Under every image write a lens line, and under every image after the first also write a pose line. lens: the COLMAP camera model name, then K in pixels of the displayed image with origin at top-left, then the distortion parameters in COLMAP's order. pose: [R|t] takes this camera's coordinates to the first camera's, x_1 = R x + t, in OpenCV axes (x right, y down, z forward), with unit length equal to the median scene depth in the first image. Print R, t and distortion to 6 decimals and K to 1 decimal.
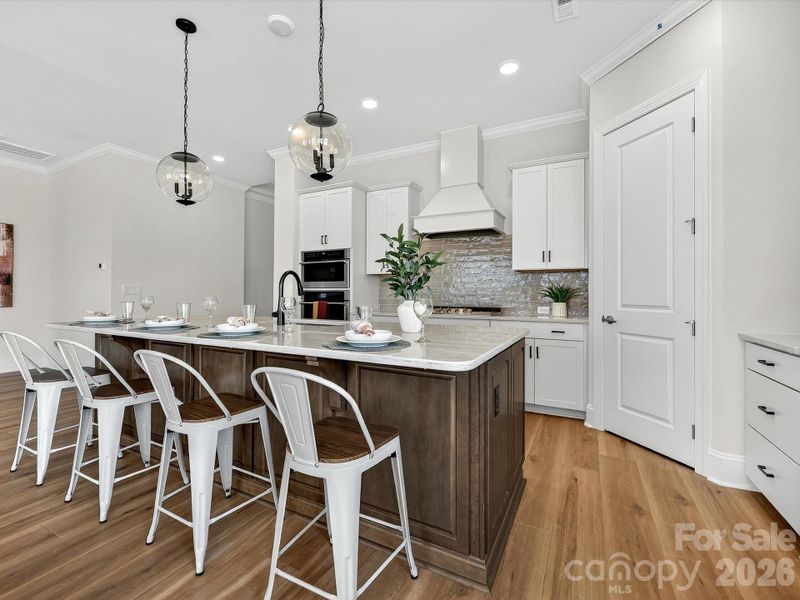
lens RADIAL K [[358.4, 0, 398.2], [0, 358.4, 299.5], [0, 0, 1]] dist [0.001251, 0.000186]
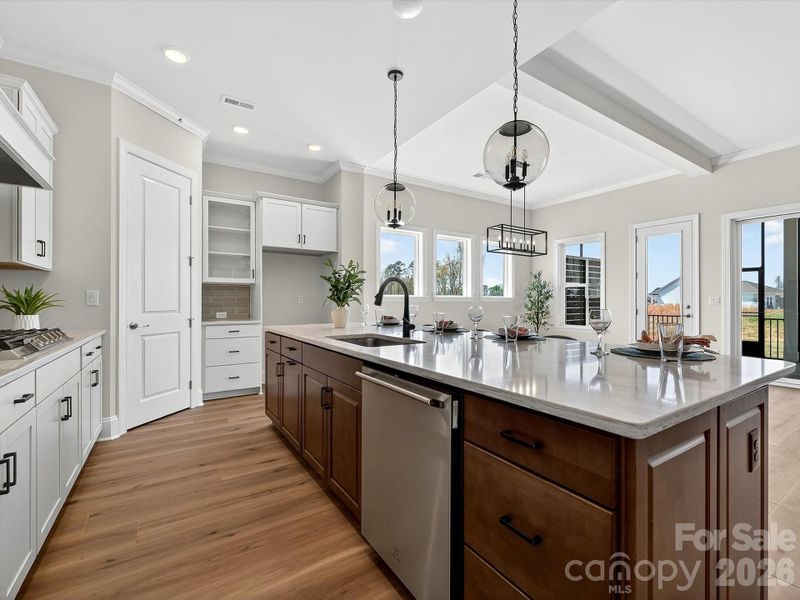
lens RADIAL K [[358.4, 0, 398.2], [0, 358.4, 299.5], [0, 0, 1]] dist [0.001251, 0.000186]
pose [[-0.875065, -0.011017, 0.483880, -0.512923], [-0.008909, 0.999938, 0.006656, -0.030716], [-0.483923, 0.001514, -0.875109, 1.233663]]
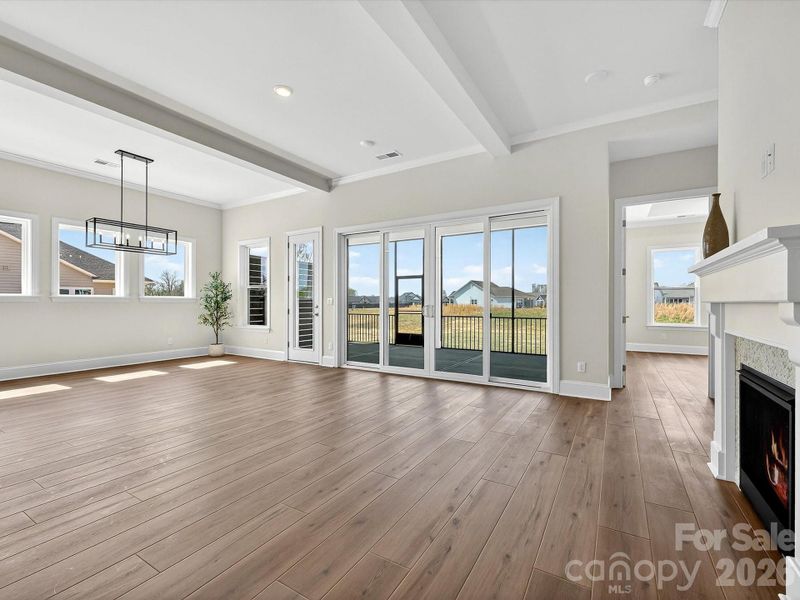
lens RADIAL K [[358.4, 0, 398.2], [0, 358.4, 299.5], [0, 0, 1]] dist [0.001251, 0.000186]
pose [[-0.998428, -0.012072, 0.054739, -1.388560], [-0.012223, 0.999922, -0.002409, -0.036403], [-0.054706, -0.003074, -0.998498, 1.013772]]
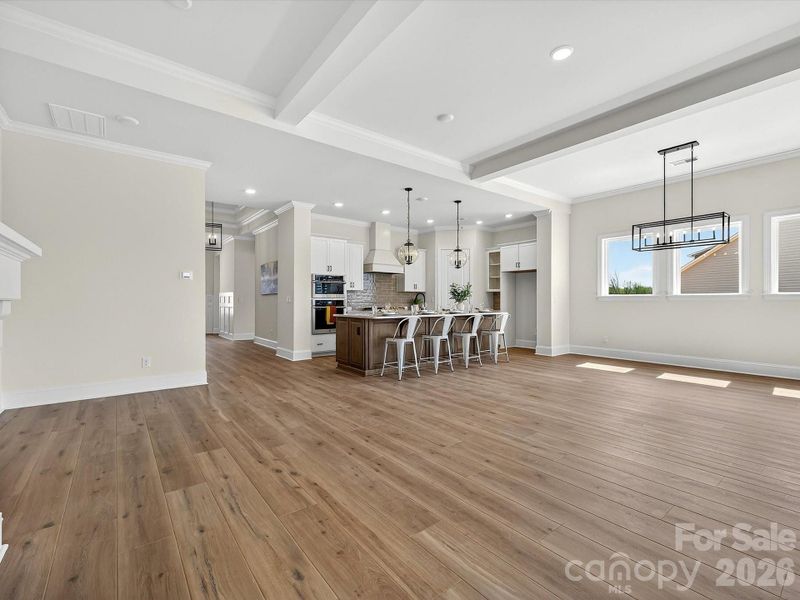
lens RADIAL K [[358.4, 0, 398.2], [0, 358.4, 299.5], [0, 0, 1]] dist [0.001251, 0.000186]
pose [[0.399245, -0.008408, 0.916806, -1.929198], [0.009416, 0.999943, 0.005070, -0.037558], [-0.916796, 0.006609, 0.399301, 0.083432]]
